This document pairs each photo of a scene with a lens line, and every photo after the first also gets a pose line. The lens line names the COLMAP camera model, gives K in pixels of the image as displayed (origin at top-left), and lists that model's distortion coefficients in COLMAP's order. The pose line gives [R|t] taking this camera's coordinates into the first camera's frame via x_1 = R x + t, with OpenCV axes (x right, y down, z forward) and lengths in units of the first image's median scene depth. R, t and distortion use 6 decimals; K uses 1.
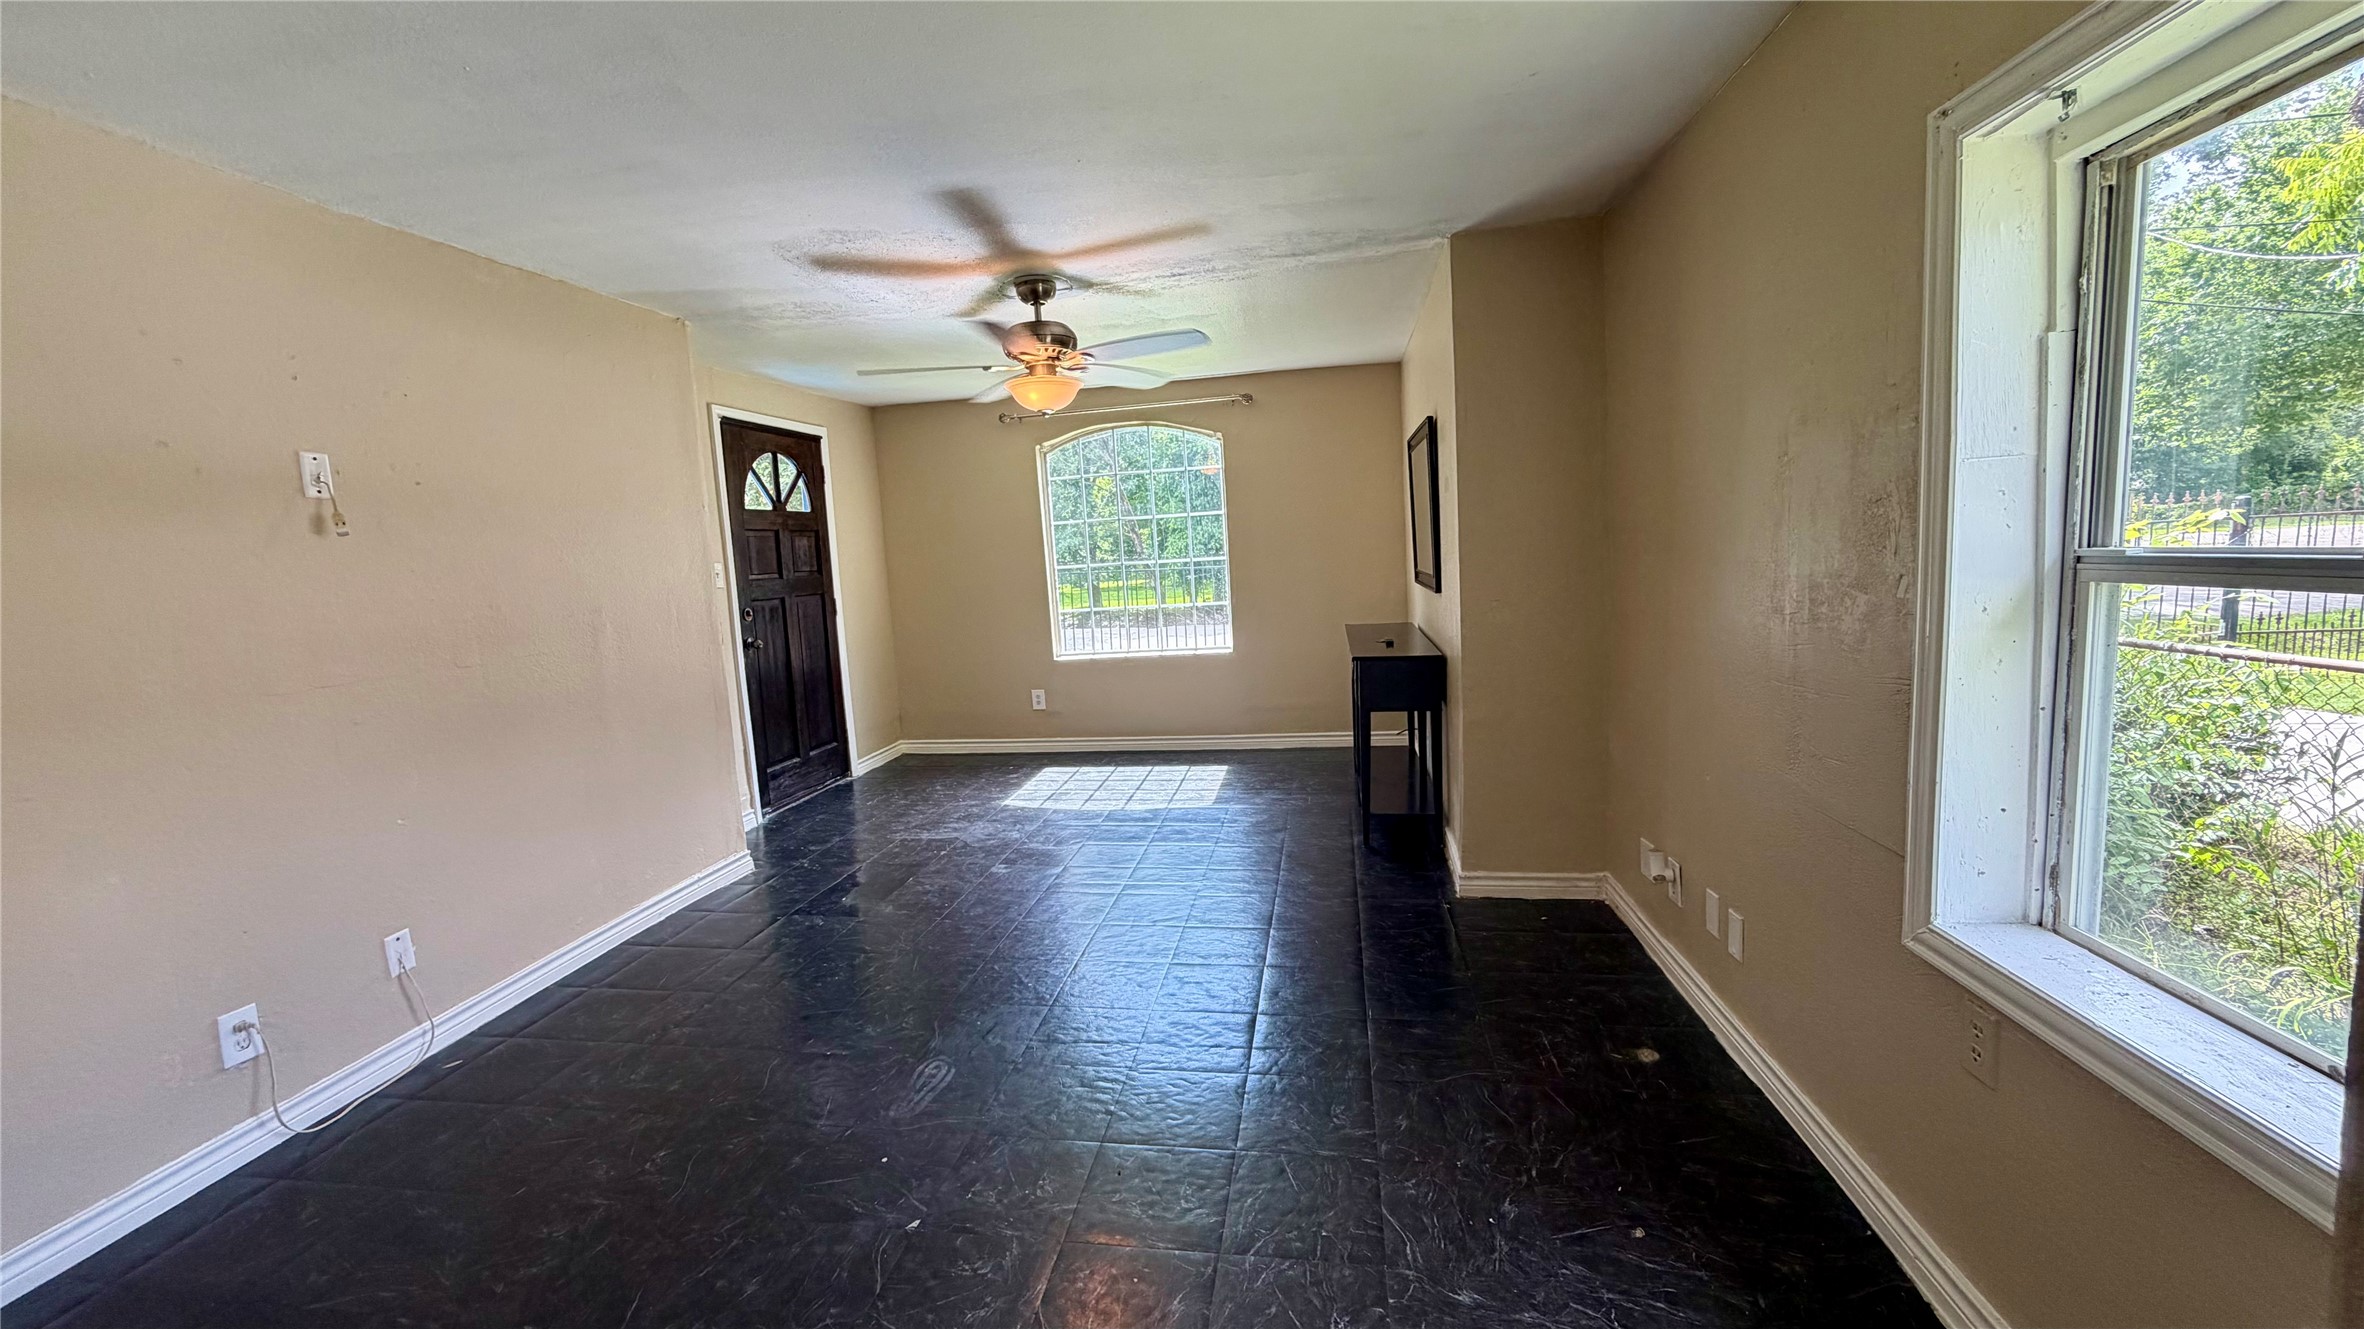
lens RADIAL K [[936.6, 0, 1173.2], [0, 936.6, 664.2], [0, 0, 1]] dist [-0.001401, -0.000181]
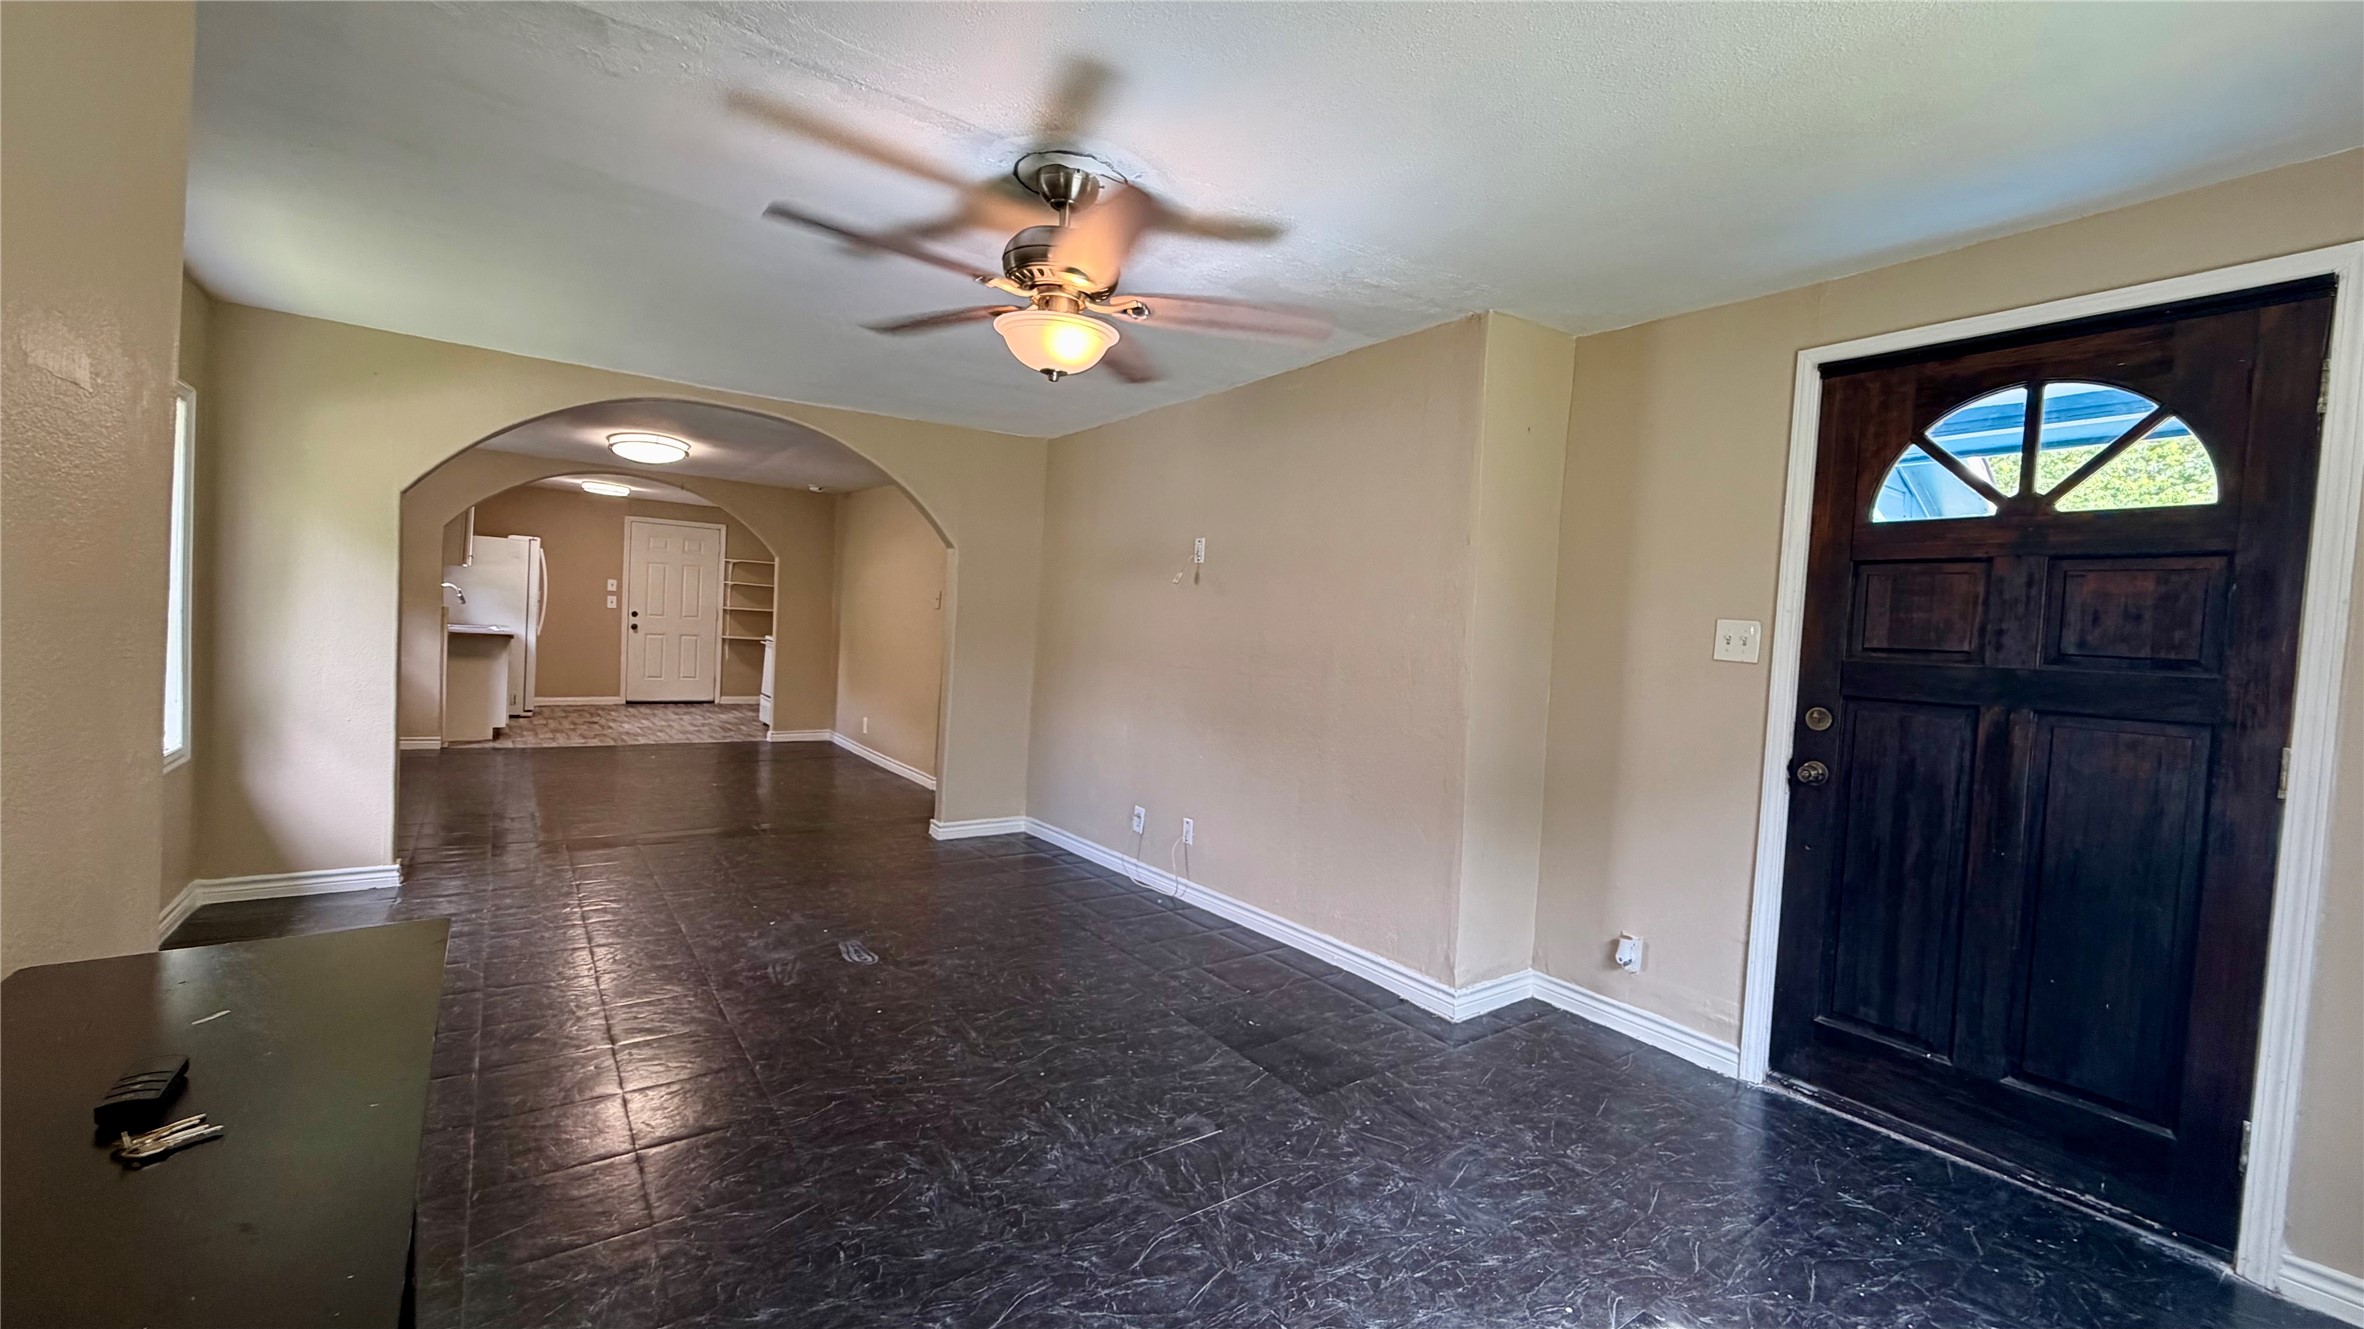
lens RADIAL K [[936.6, 0, 1173.2], [0, 936.6, 664.2], [0, 0, 1]] dist [-0.001401, -0.000181]
pose [[-0.711644, 0.045575, -0.701061, 0.186262], [-0.097130, 0.981928, 0.162430, -0.133749], [0.695794, 0.183686, -0.694356, 1.091648]]
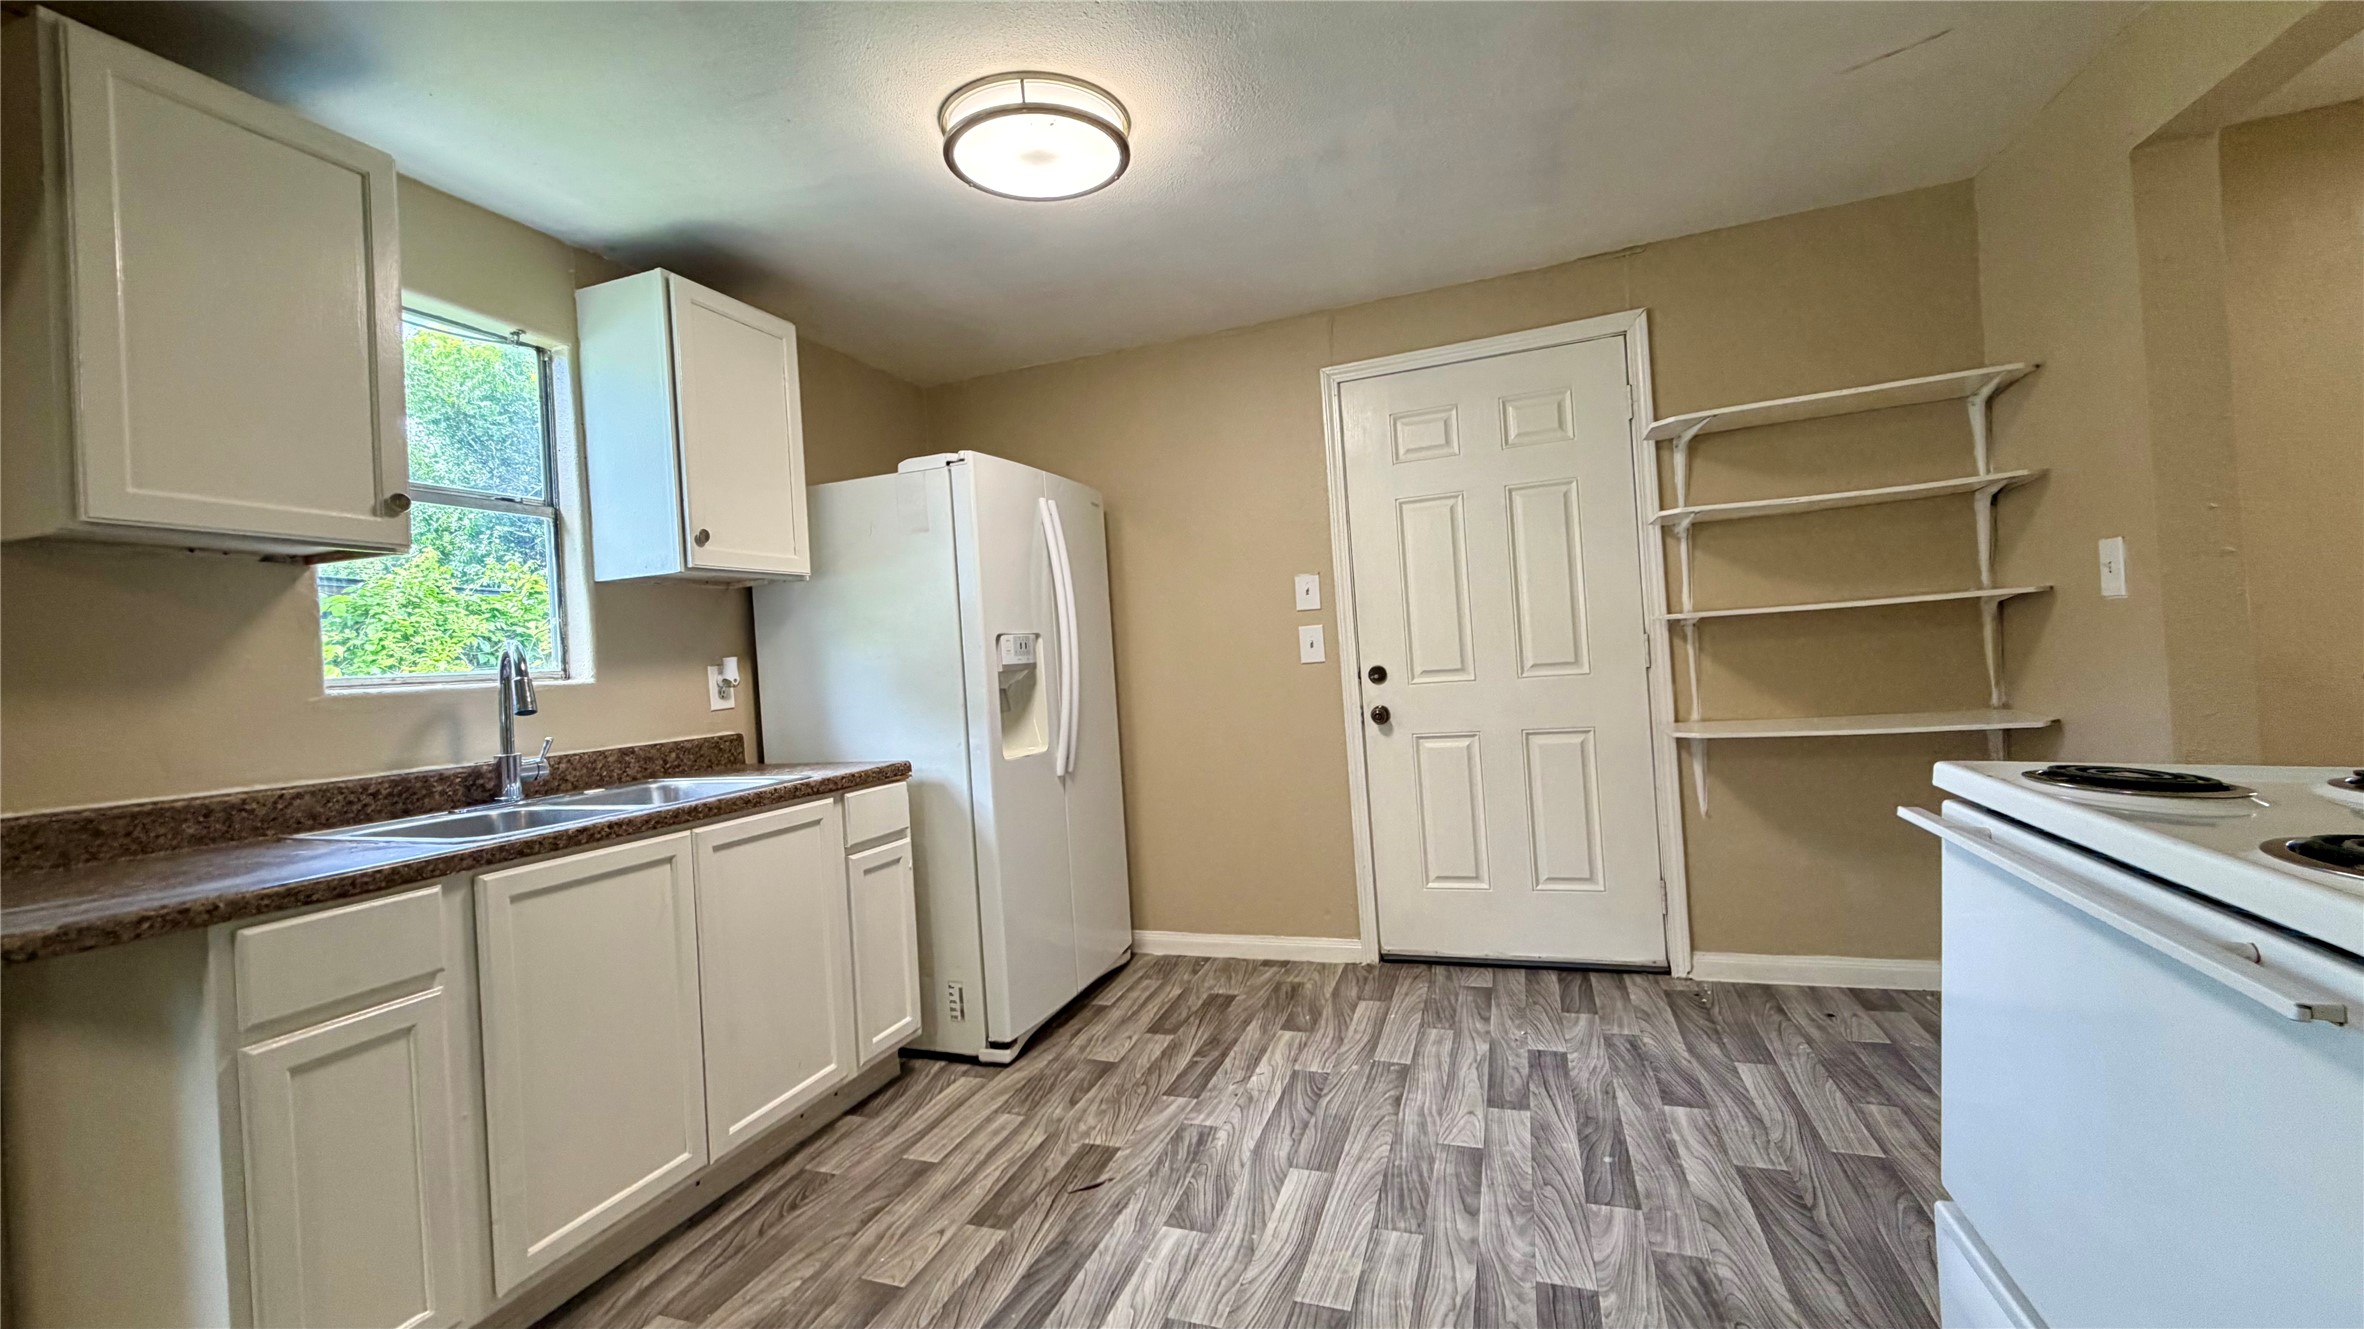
lens RADIAL K [[936.6, 0, 1173.2], [0, 936.6, 664.2], [0, 0, 1]] dist [-0.001401, -0.000181]
pose [[-0.970510, 0.116267, 0.211170, -0.464396], [0.138816, 0.985727, 0.095253, 0.139242], [-0.197081, 0.121758, -0.972797, -0.654991]]
